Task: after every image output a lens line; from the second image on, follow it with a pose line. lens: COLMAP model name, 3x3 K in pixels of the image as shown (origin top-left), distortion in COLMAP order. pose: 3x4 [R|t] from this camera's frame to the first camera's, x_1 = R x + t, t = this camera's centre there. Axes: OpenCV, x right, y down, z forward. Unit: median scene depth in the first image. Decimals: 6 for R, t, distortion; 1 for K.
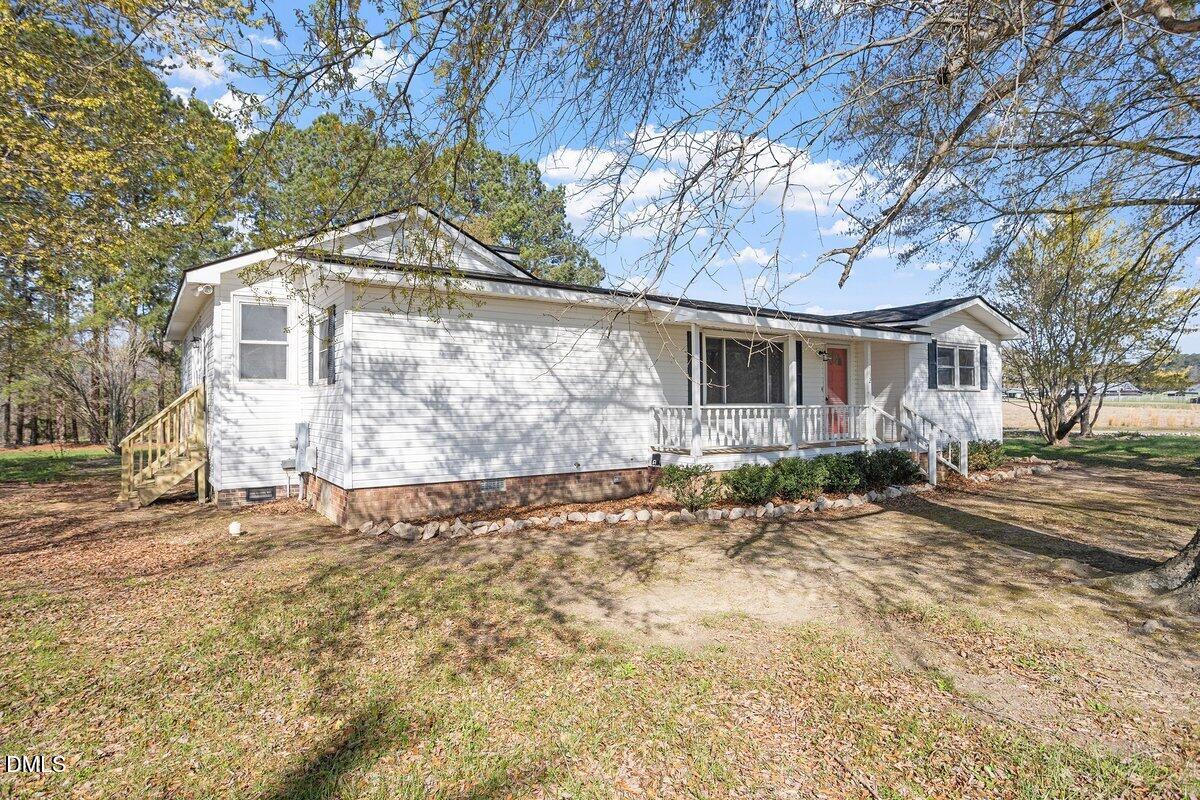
lens RADIAL K [[583.5, 0, 600.5], [0, 583.5, 368.4], [0, 0, 1]] dist [-0.046672, 0.027326]
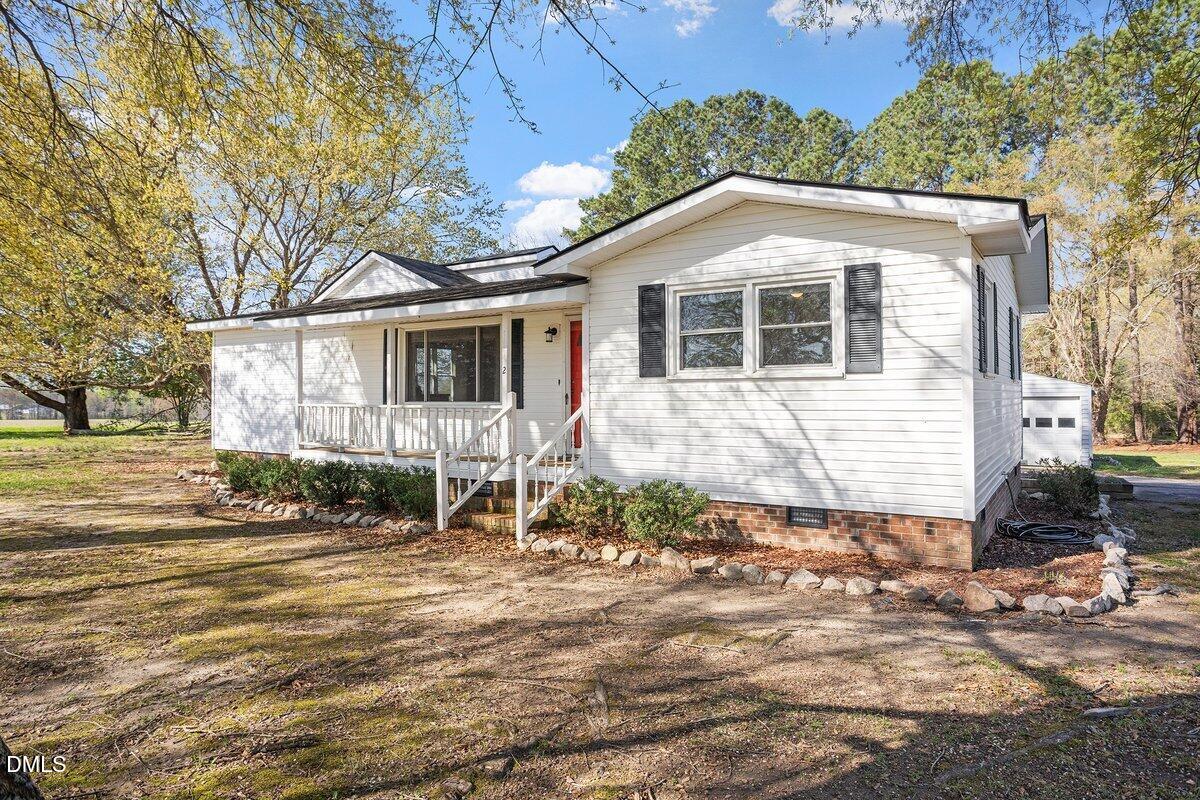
lens RADIAL K [[583.5, 0, 600.5], [0, 583.5, 368.4], [0, 0, 1]] dist [-0.046672, 0.027326]
pose [[0.512322, -0.041051, -0.857812, 1.301736], [0.051058, 0.998546, -0.017292, 0.044145], [0.857274, -0.034939, 0.513673, 0.872579]]
